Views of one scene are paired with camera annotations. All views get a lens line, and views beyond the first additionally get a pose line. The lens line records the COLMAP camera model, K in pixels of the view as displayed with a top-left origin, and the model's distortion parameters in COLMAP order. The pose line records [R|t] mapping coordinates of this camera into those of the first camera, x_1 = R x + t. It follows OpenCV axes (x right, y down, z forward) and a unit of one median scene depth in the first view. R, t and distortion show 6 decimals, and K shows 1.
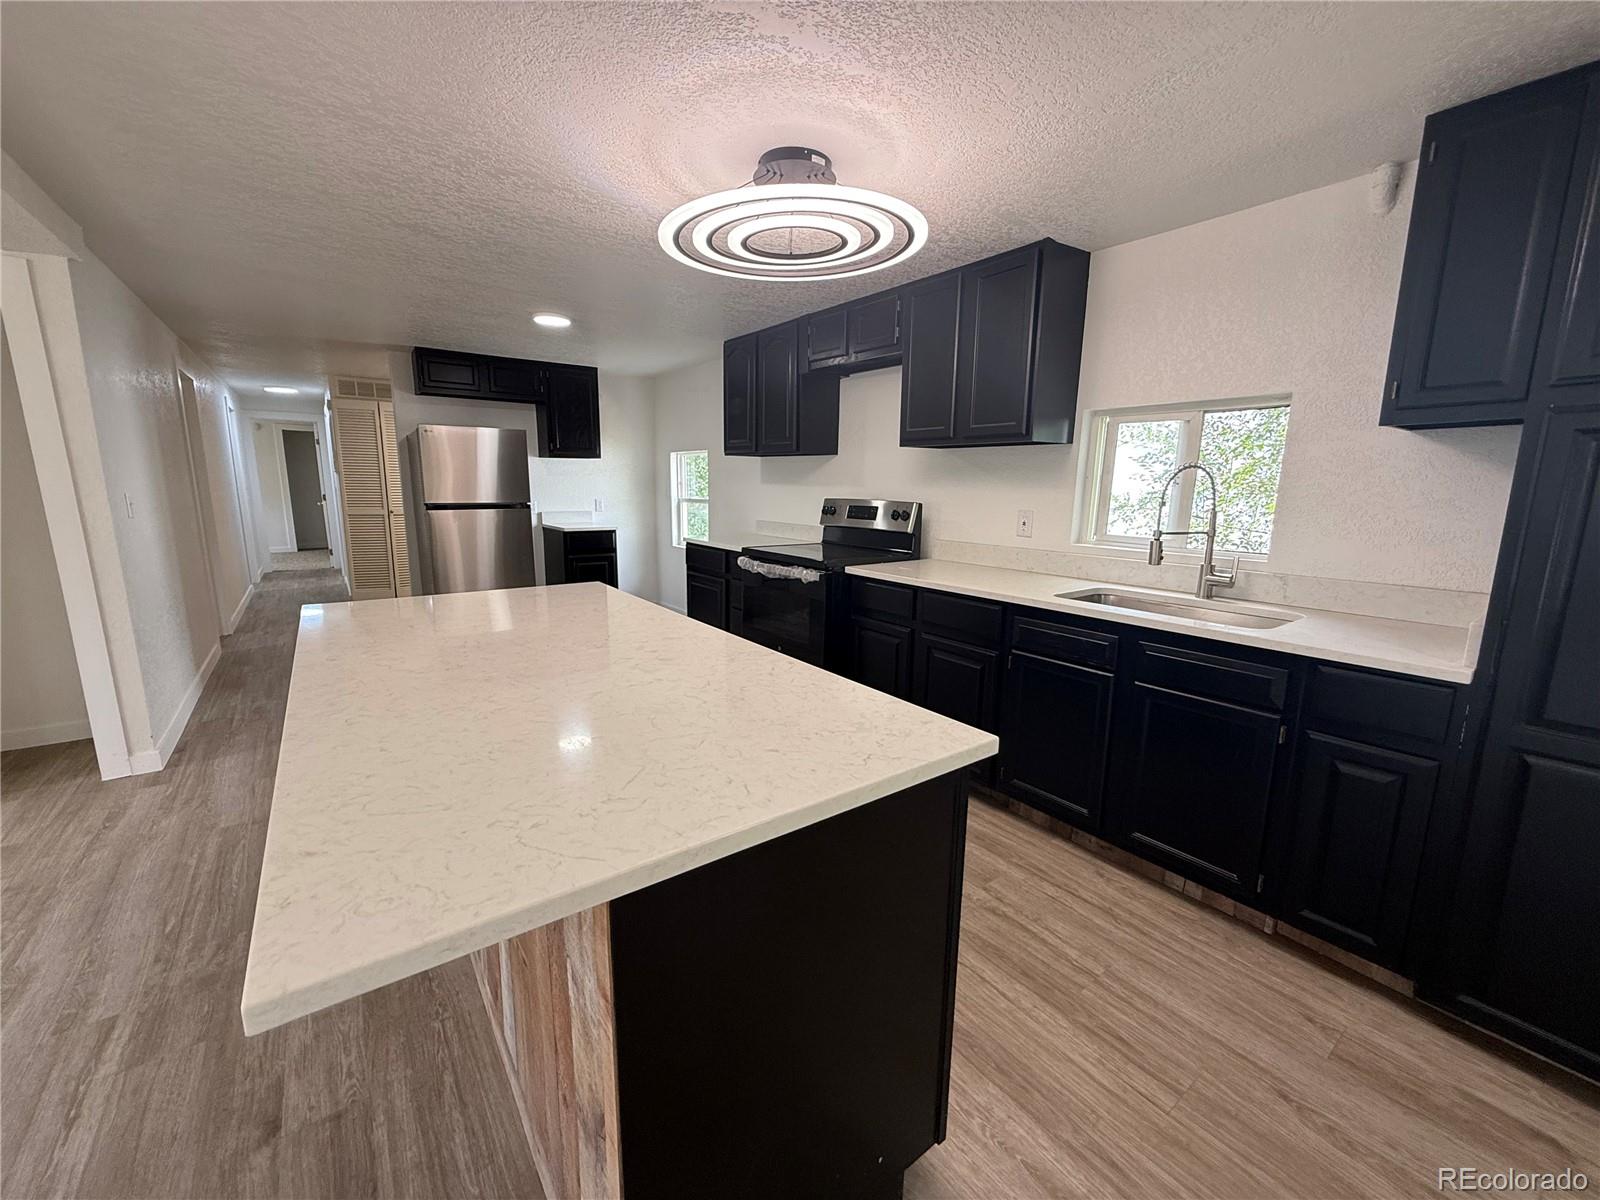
lens RADIAL K [[639.3, 0, 794.4], [0, 639.3, 599.5], [0, 0, 1]] dist [-0.001470, 0.000532]
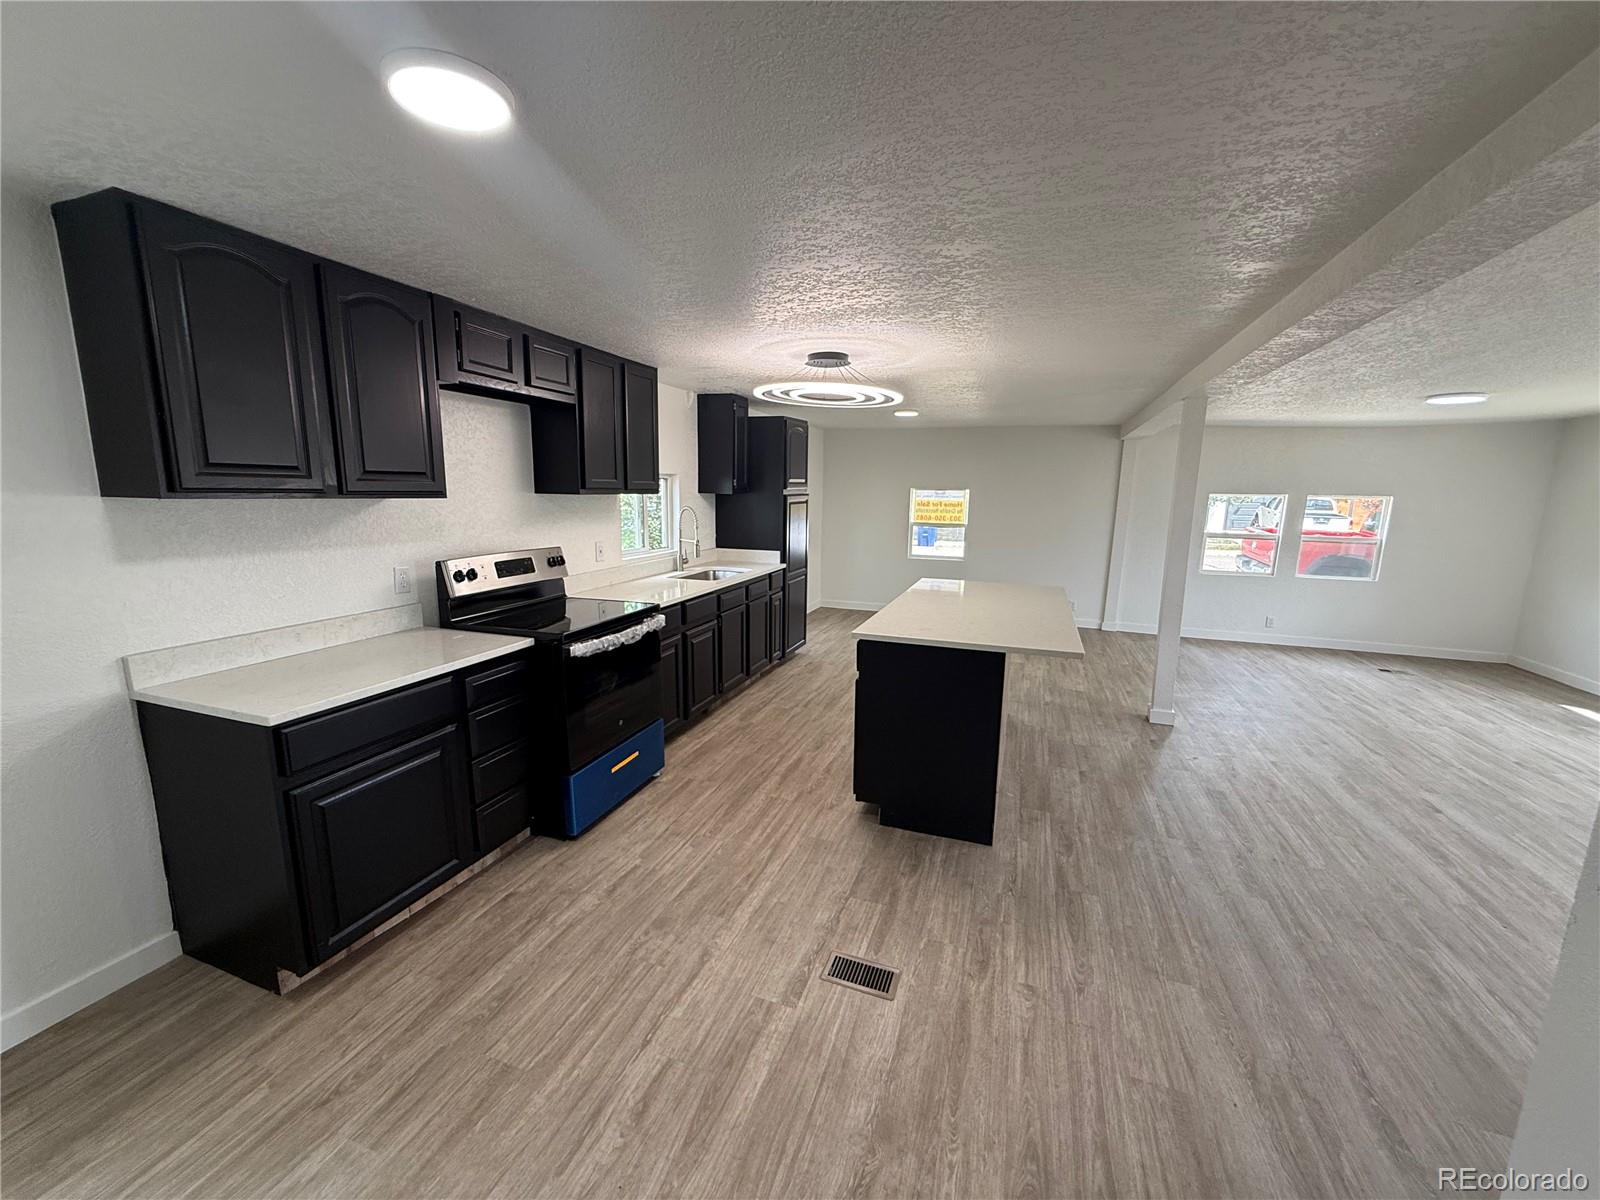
lens RADIAL K [[639.3, 0, 794.4], [0, 639.3, 599.5], [0, 0, 1]] dist [-0.001470, 0.000532]
pose [[-0.553928, -0.161211, 0.816808, -1.016665], [0.133952, 0.951036, 0.278544, -0.357168], [-0.821718, 0.263706, -0.505211, 1.442612]]
